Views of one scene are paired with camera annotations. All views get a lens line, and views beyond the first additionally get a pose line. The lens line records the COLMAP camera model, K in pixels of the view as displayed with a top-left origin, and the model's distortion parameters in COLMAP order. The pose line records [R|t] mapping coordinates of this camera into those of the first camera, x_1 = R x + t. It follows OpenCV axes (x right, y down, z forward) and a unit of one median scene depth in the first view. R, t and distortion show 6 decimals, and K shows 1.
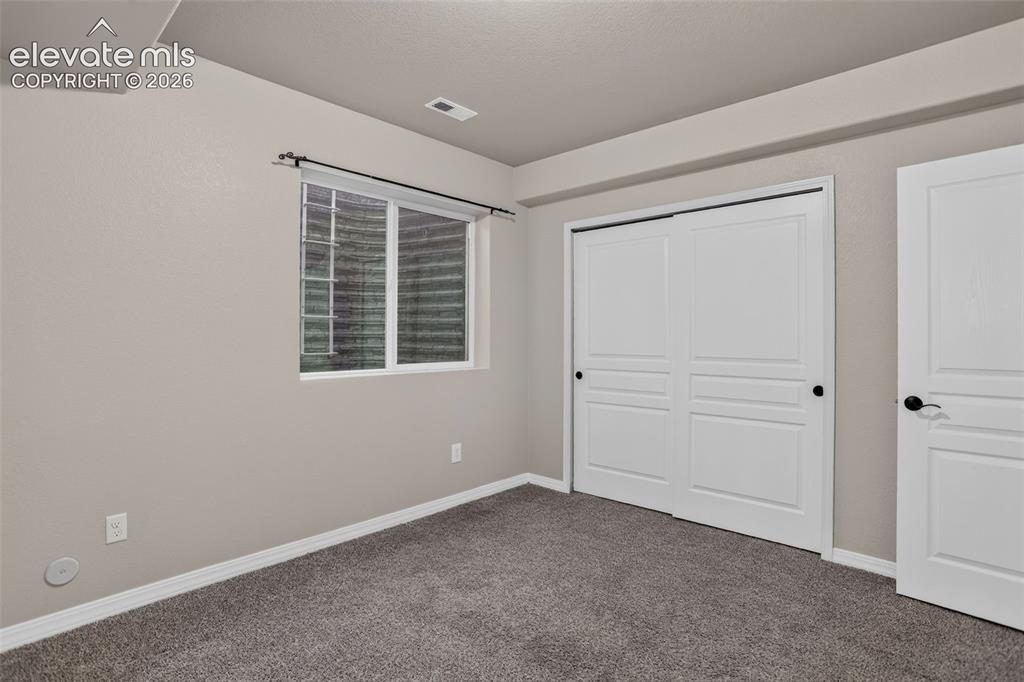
lens RADIAL K [[503.4, 0, 511.5], [0, 503.4, 300.9], [0, 0, 1]] dist [-0.055889, 0.019865]
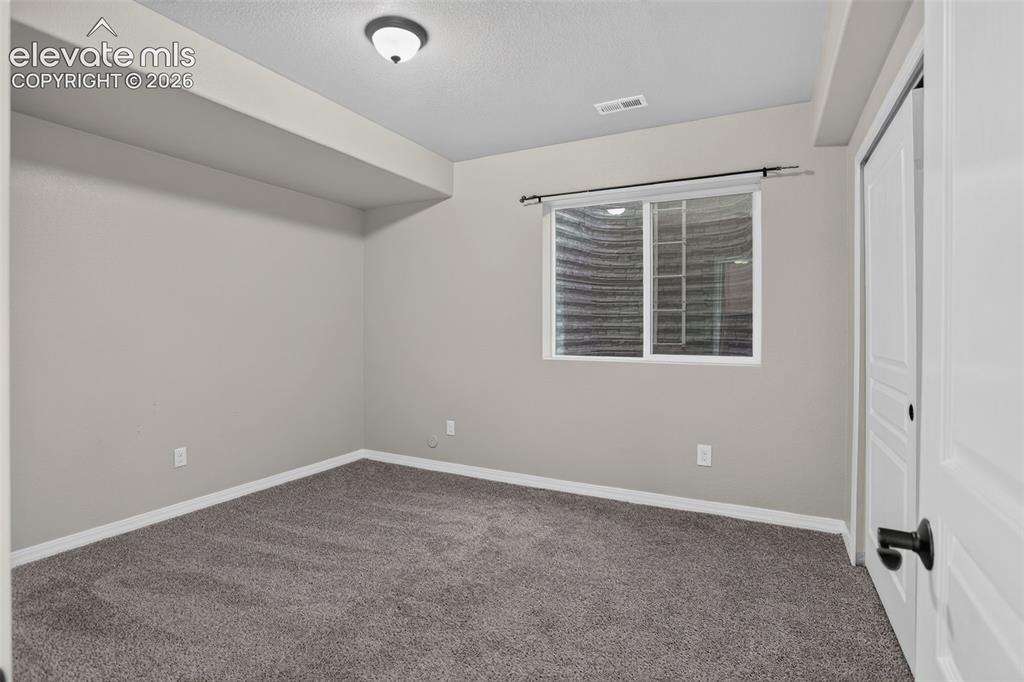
lens RADIAL K [[503.4, 0, 511.5], [0, 503.4, 300.9], [0, 0, 1]] dist [-0.055889, 0.019865]
pose [[0.263266, -0.050774, -0.963386, 0.598838], [0.060350, 0.997525, -0.036082, 0.030164], [0.962834, -0.048641, 0.265678, 0.382813]]
